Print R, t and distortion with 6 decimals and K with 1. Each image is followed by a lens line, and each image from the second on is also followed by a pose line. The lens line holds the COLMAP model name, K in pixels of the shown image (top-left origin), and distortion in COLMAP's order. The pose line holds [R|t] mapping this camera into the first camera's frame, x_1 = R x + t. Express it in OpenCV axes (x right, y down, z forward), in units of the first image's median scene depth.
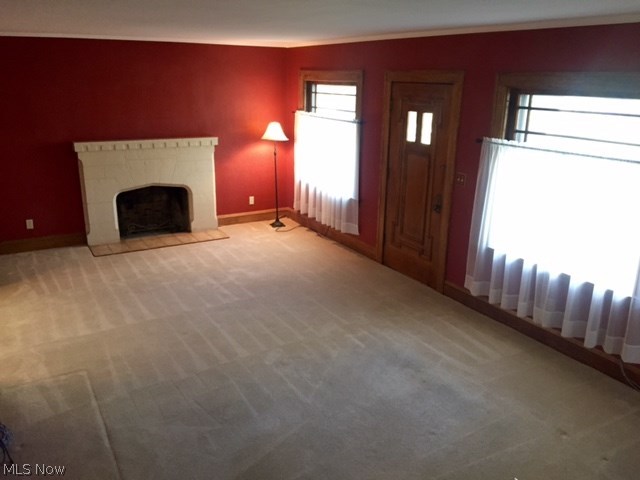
lens RADIAL K [[549.6, 0, 321.8], [0, 549.6, 241.3], [0, 0, 1]] dist [0.035027, -0.019350]
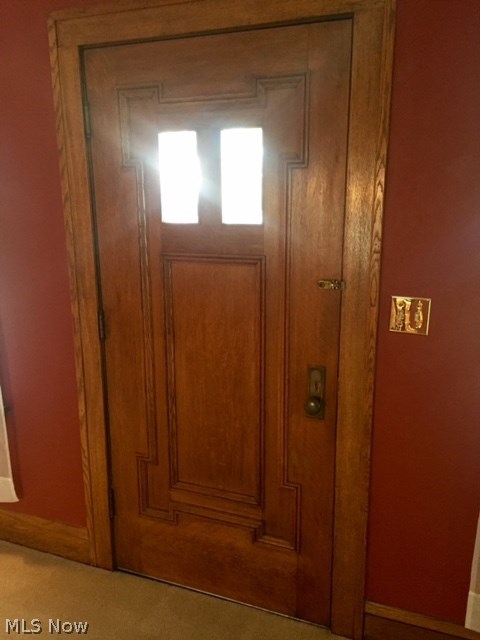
lens RADIAL K [[549.6, 0, 239.5], [0, 549.6, 320.0], [0, 0, 1]] dist [0.035027, -0.019350]
pose [[0.783946, -0.157730, 0.600458, -0.020802], [0.198057, 0.980190, -0.001100, -0.114299], [-0.588389, 0.119787, 0.799656, 0.707650]]
